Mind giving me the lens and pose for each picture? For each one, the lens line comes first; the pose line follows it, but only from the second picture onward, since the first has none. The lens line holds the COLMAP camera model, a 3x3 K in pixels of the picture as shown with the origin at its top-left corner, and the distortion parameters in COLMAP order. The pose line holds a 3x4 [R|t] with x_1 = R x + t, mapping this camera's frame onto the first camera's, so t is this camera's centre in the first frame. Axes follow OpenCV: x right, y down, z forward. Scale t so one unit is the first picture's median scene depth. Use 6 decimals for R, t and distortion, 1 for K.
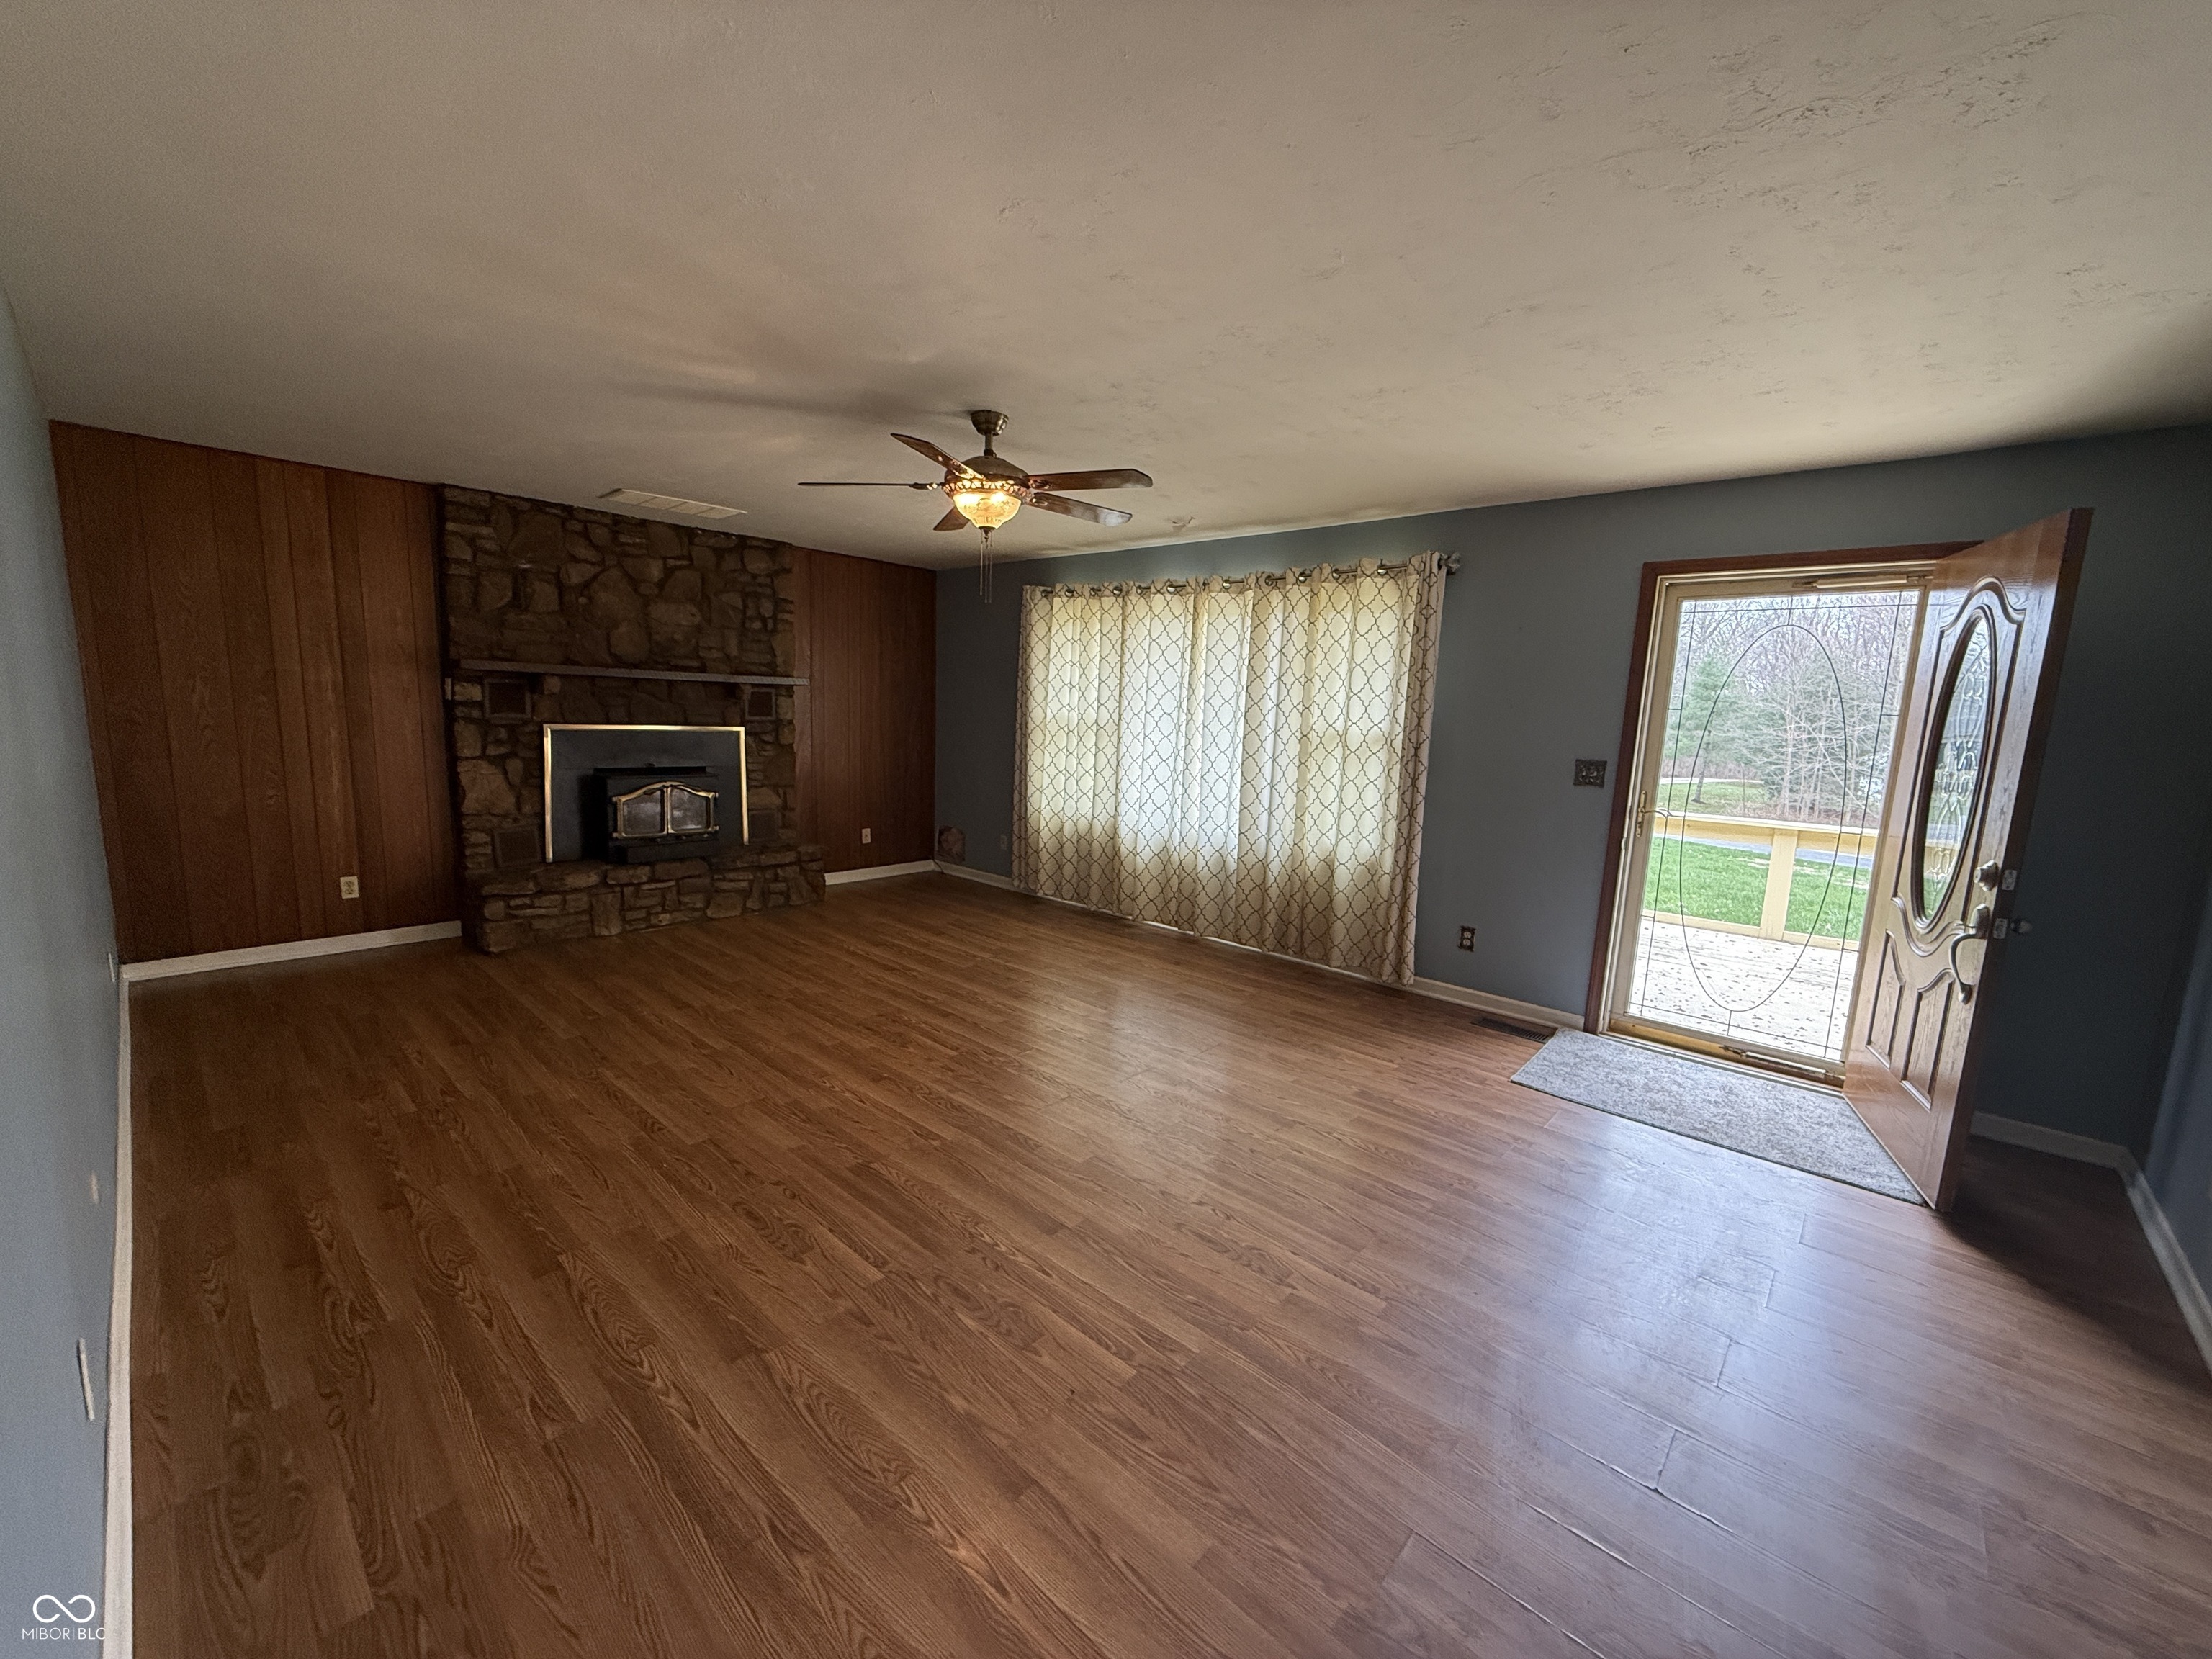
lens RADIAL K [[880.6, 0, 1100.6], [0, 880.6, 832.3], [0, 0, 1]] dist [0.000329, -0.000800]
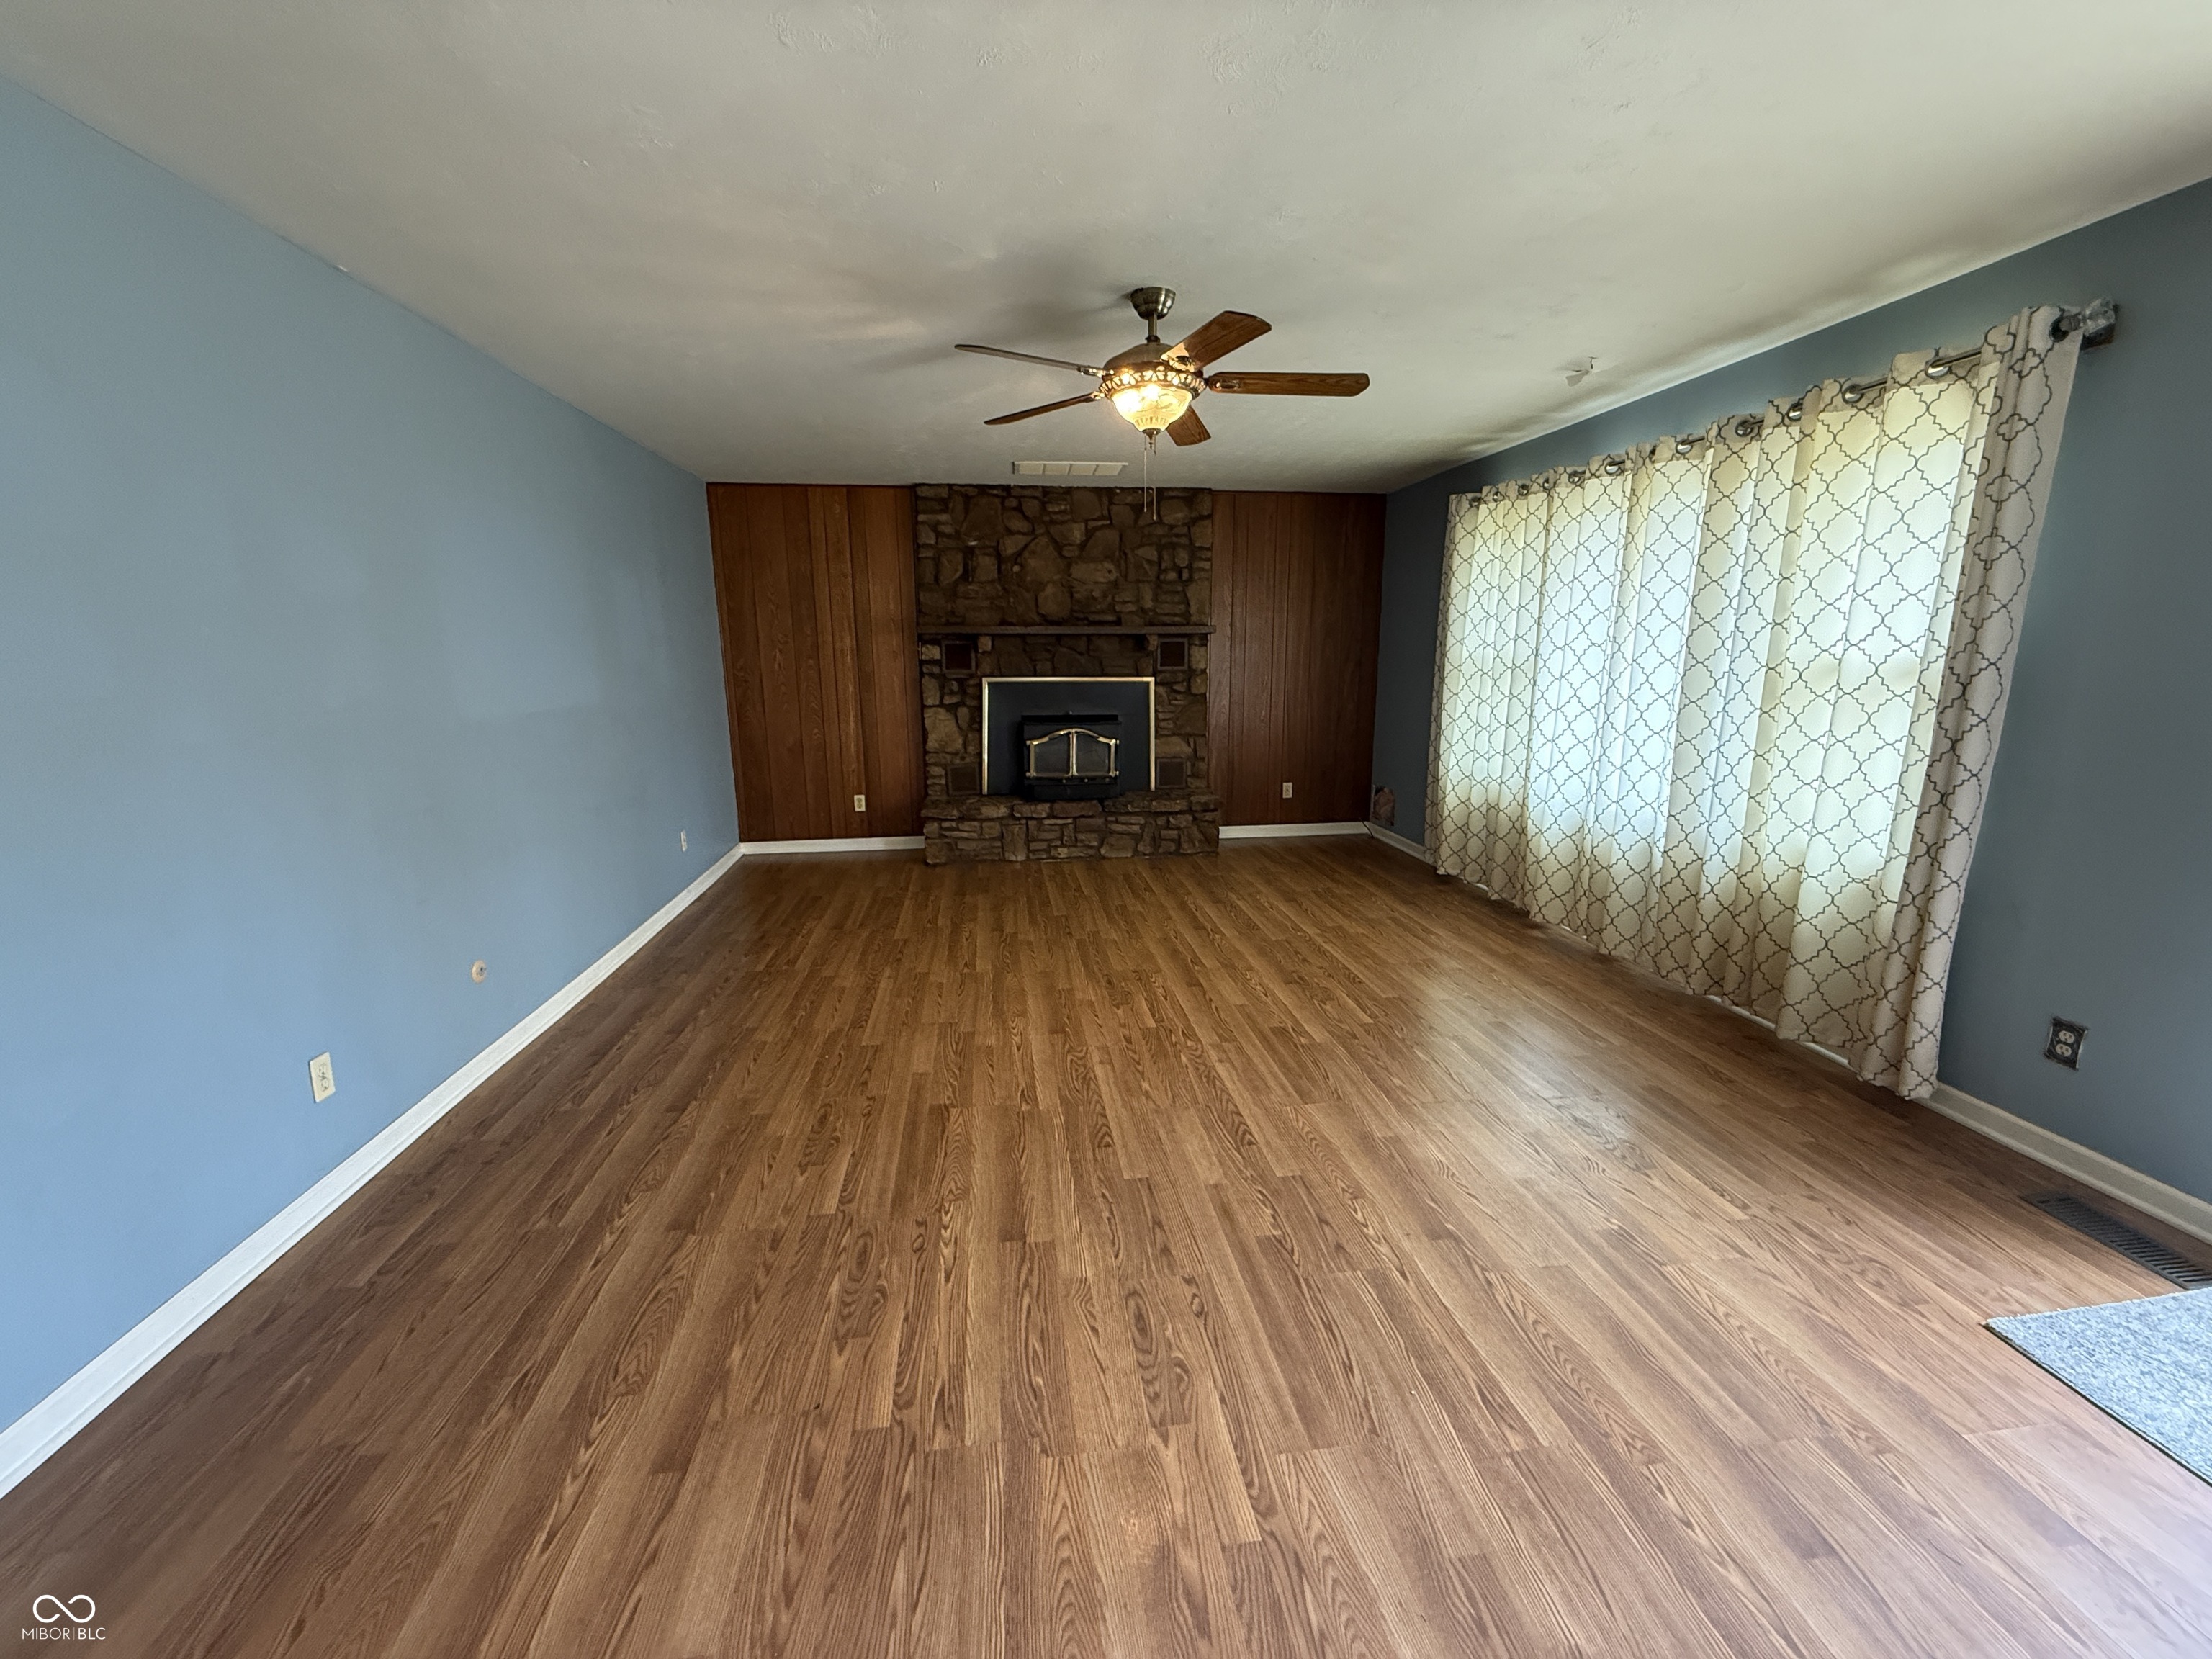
lens RADIAL K [[880.6, 0, 1102.2], [0, 880.6, 830.9], [0, 0, 1]] dist [0.000329, -0.000800]
pose [[0.762234, 0.089596, -0.641071, 0.288642], [-0.059008, 0.995868, 0.069023, -0.009113], [0.644607, -0.014783, 0.764371, 0.210491]]
